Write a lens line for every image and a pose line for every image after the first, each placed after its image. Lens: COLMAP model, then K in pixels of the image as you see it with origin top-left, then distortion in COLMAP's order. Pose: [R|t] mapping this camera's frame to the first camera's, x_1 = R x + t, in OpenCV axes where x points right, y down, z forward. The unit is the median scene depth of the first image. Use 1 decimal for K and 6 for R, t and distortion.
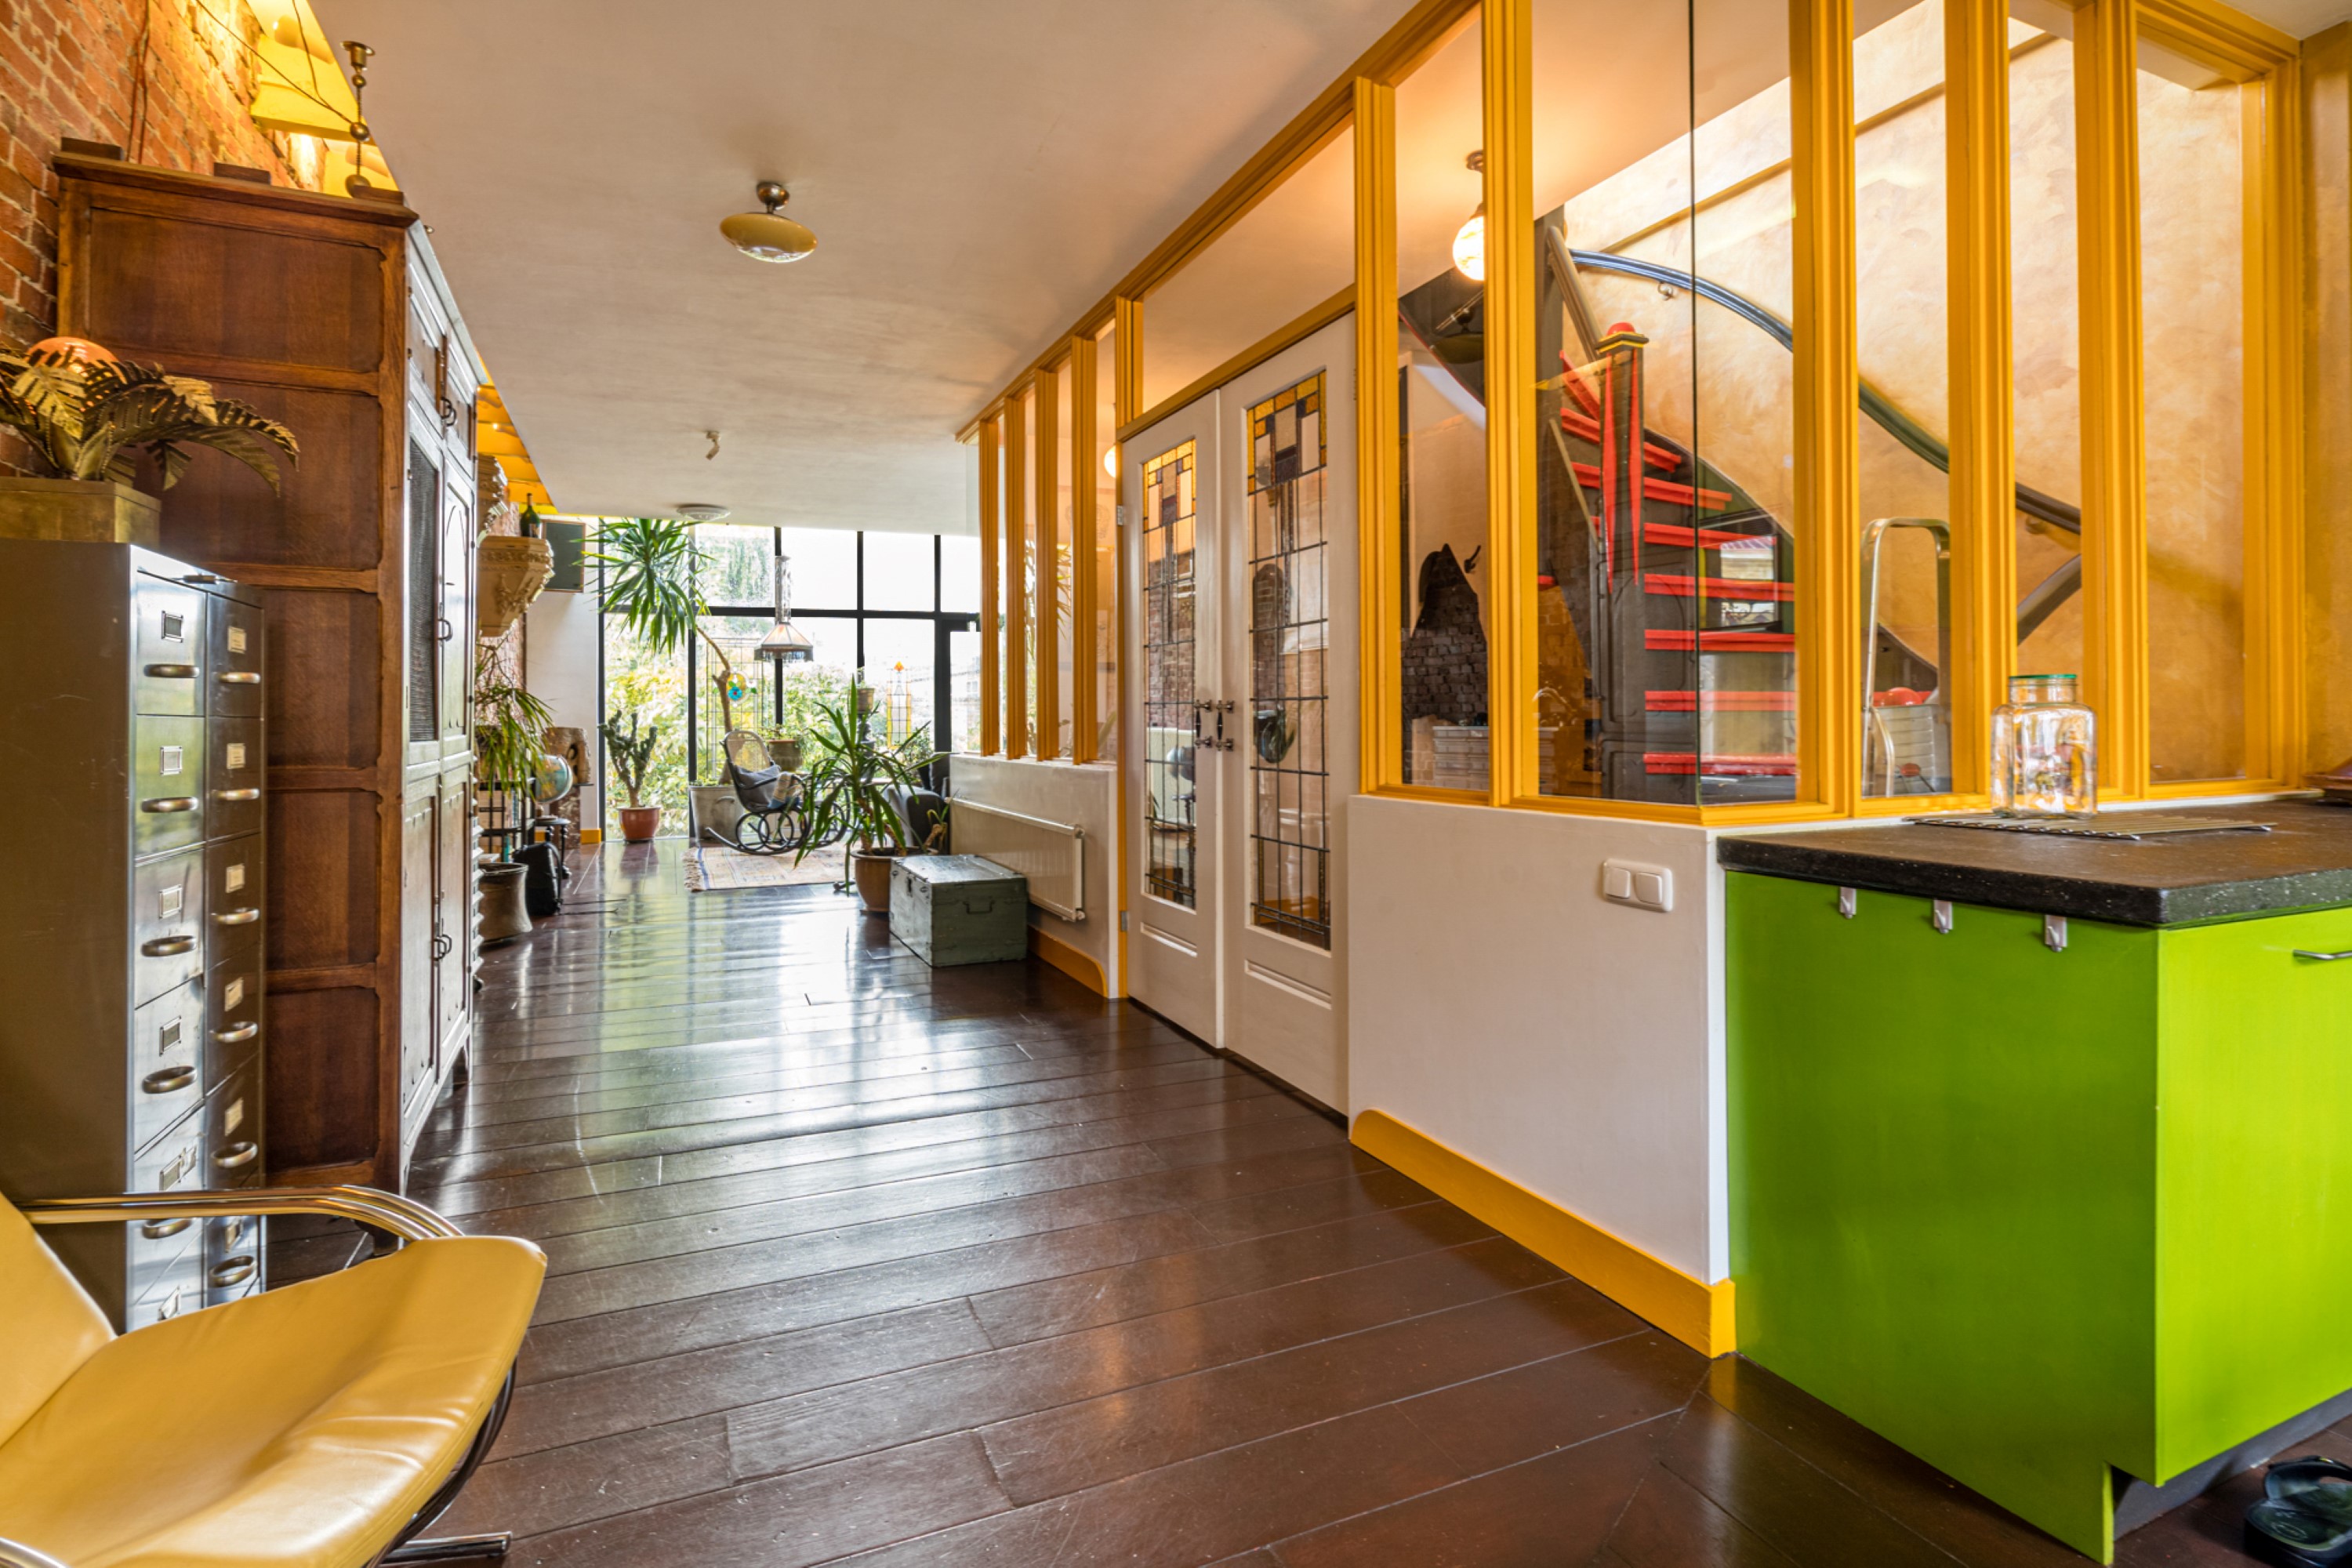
lens RADIAL K [[1089.5, 0, 1154.8], [0, 1089.5, 711.3], [0, 0, 1]] dist [-0.003261, -0.000802]
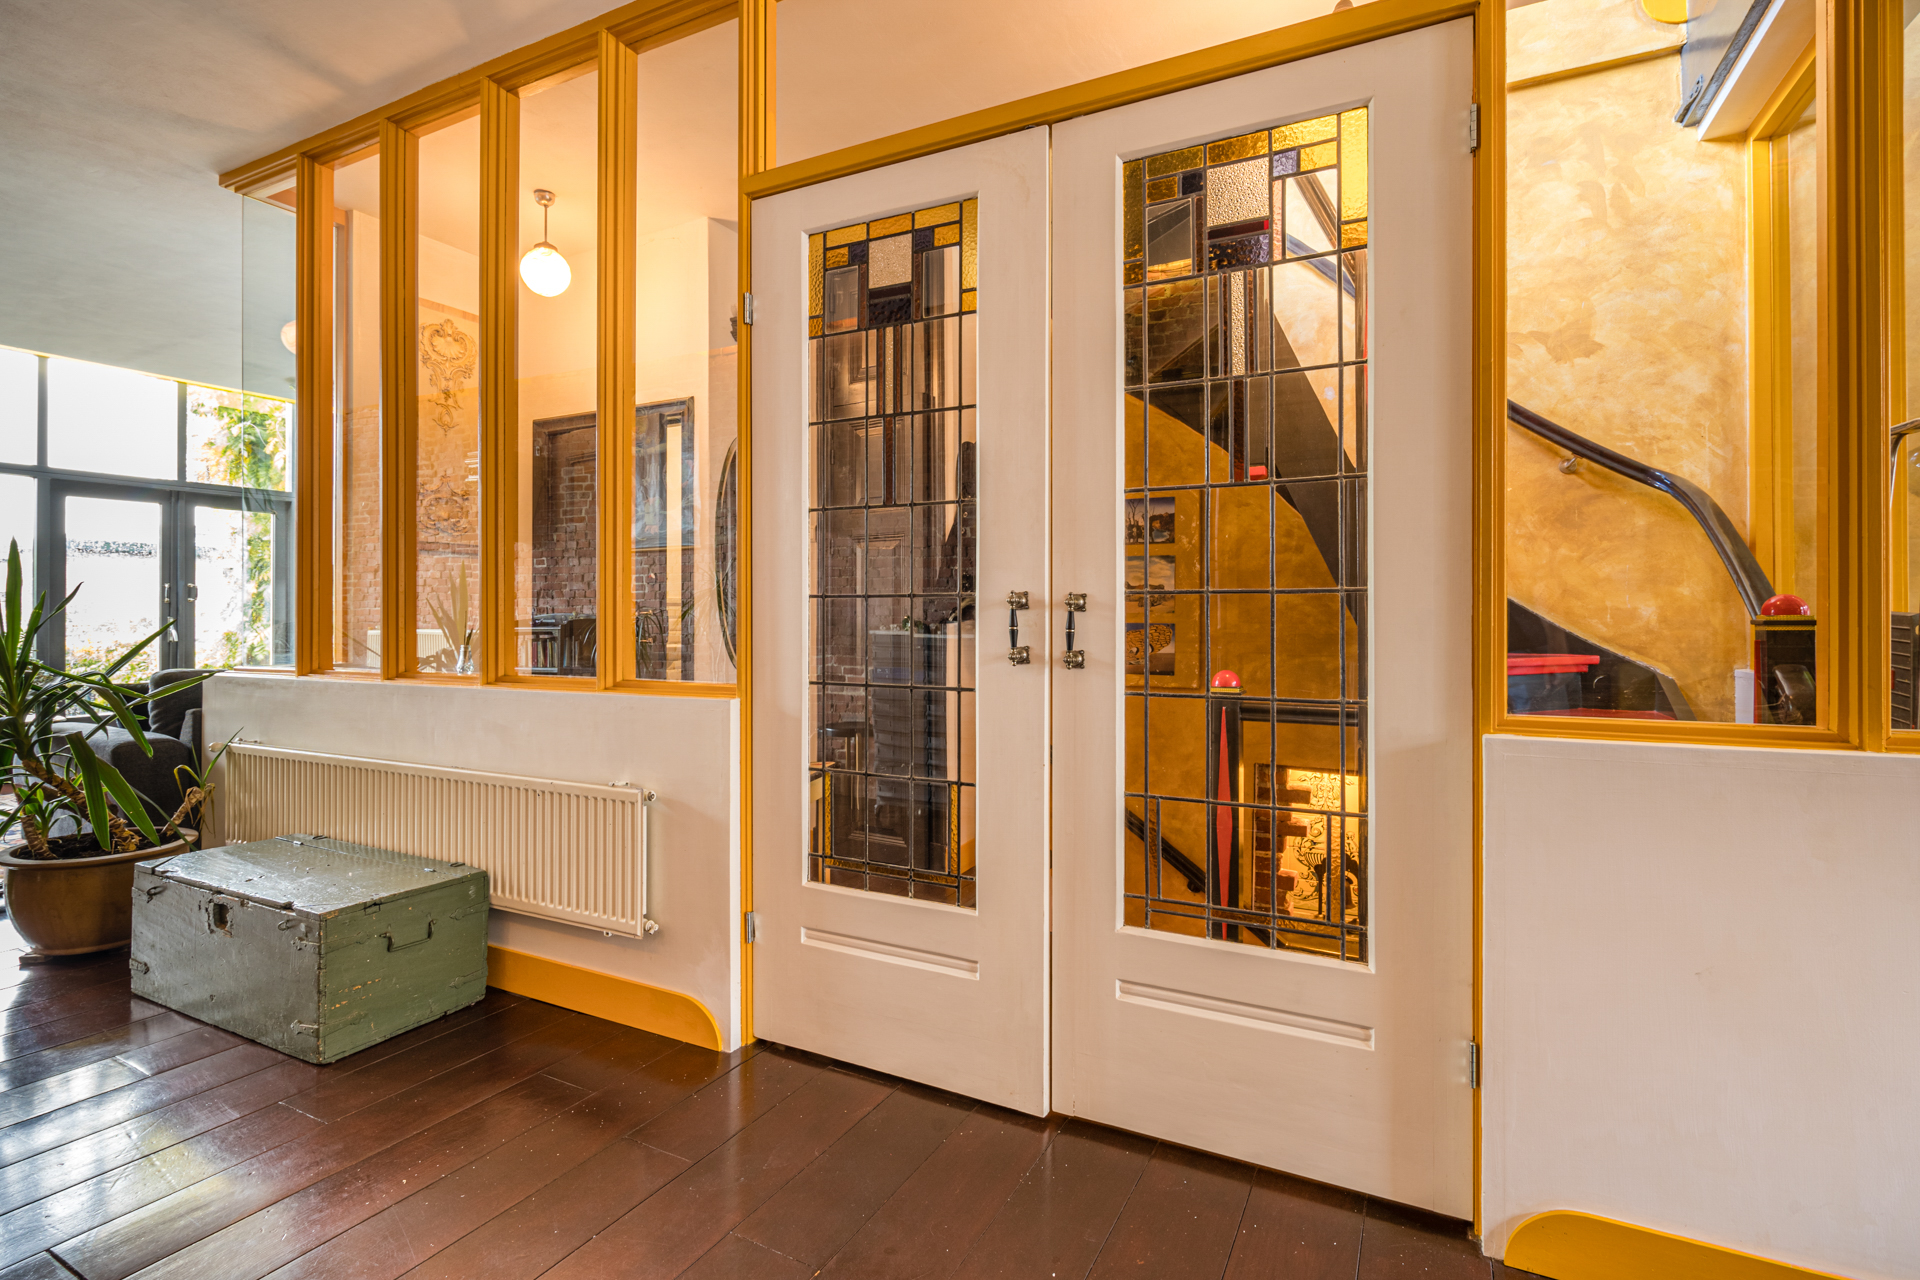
lens RADIAL K [[889.4, 0, 1022.3], [0, 889.4, 629.8], [0, 0, 1]] dist [-0.003261, -0.000802]
pose [[0.781796, 0.002206, 0.623530, -0.298766], [-0.006820, 0.999964, 0.005013, 0.011006], [-0.623497, -0.008171, 0.781783, 0.604579]]
